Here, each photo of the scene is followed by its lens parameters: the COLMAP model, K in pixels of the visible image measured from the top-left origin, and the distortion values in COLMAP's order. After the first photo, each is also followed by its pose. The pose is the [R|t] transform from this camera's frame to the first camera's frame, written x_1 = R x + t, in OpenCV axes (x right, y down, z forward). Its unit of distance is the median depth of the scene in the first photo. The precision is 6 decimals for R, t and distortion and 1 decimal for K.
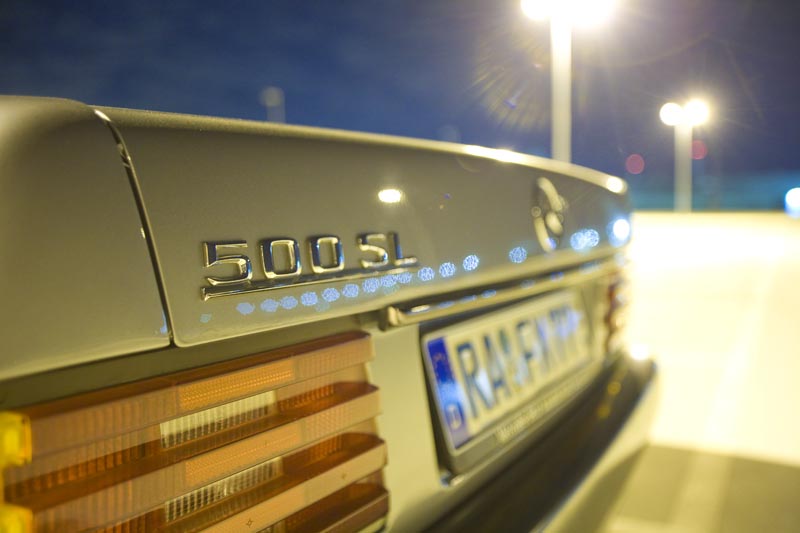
lens RADIAL K [[753.8, 0, 400.0], [0, 753.8, 266.5], [0, 0, 1]] dist [0.005668, 0.000760]
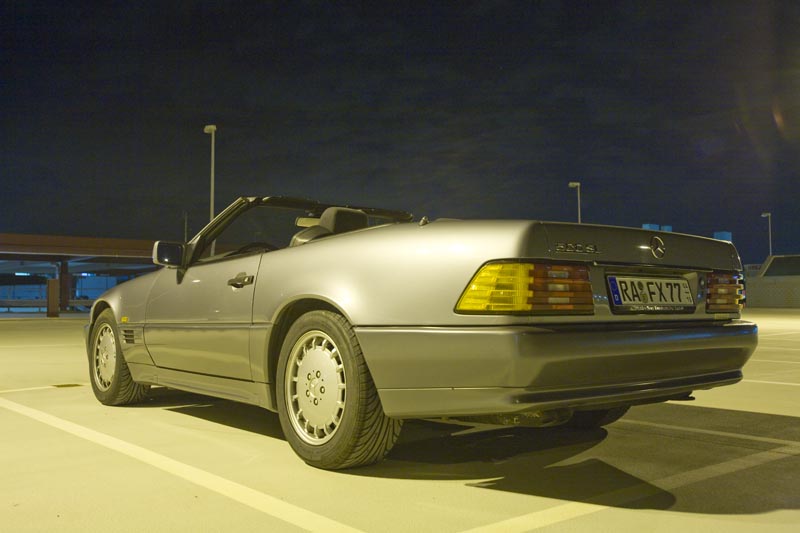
lens RADIAL K [[753.8, 0, 400.0], [0, 753.8, 266.5], [0, 0, 1]] dist [0.005668, 0.000760]
pose [[0.922196, -0.008088, -0.386637, 0.492544], [-0.039443, 0.992600, -0.114843, 0.482789], [0.384705, 0.121158, 0.915053, -2.670766]]
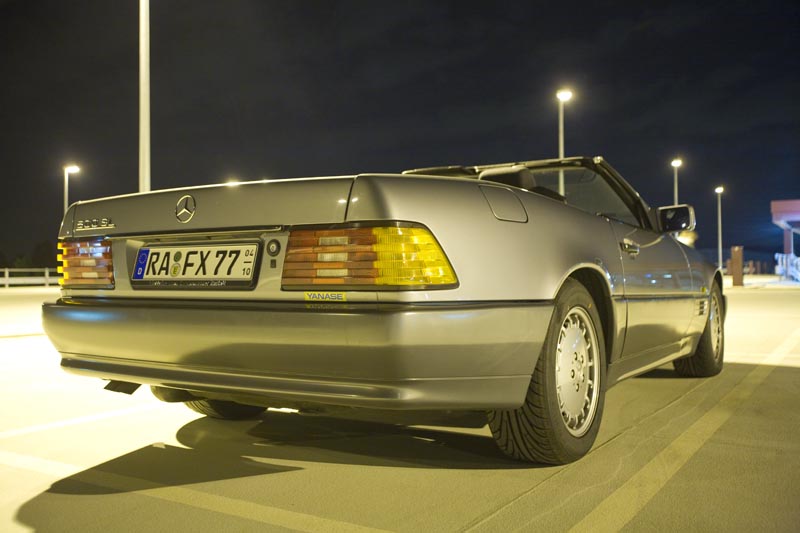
lens RADIAL K [[753.8, 0, 400.0], [0, 753.8, 266.5], [0, 0, 1]] dist [0.005668, 0.000760]
pose [[-0.069438, -0.002248, -0.997584, 3.179353], [-0.069918, 0.997549, 0.002619, 0.079870], [0.995133, 0.069931, -0.069425, 2.246489]]
